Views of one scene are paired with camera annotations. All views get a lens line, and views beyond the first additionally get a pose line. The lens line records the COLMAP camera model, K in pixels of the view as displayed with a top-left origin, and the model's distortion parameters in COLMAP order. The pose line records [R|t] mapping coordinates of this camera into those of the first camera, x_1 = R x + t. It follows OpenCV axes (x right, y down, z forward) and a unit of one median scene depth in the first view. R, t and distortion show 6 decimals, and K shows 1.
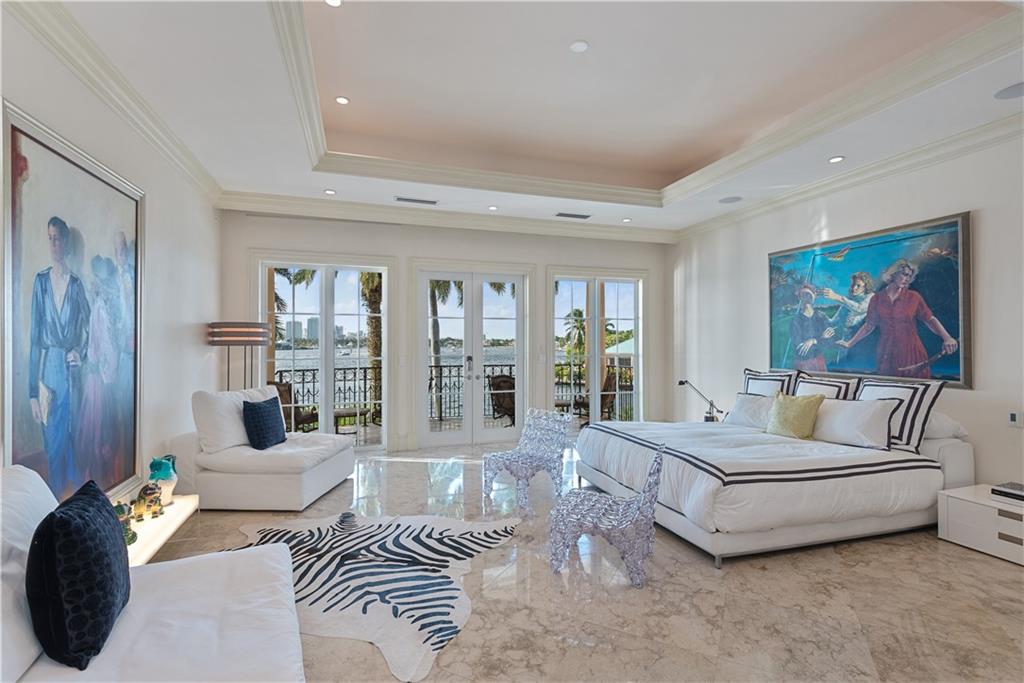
lens RADIAL K [[479.0, 0, 522.4], [0, 479.0, 339.6], [0, 0, 1]] dist [0.039351, -0.025371]
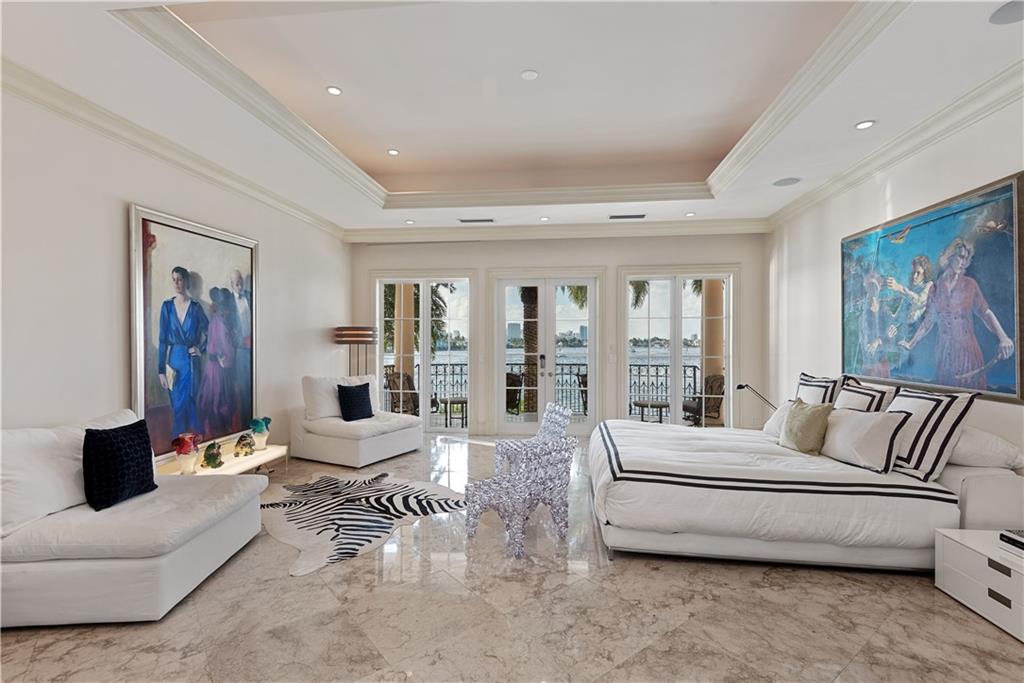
lens RADIAL K [[479.0, 0, 522.4], [0, 479.0, 339.6], [0, 0, 1]] dist [0.039351, -0.025371]
pose [[0.906430, -0.000164, -0.422355, 0.512844], [0.000423, 1.000000, 0.000518, -0.000818], [0.422355, -0.000648, 0.906430, -0.013889]]
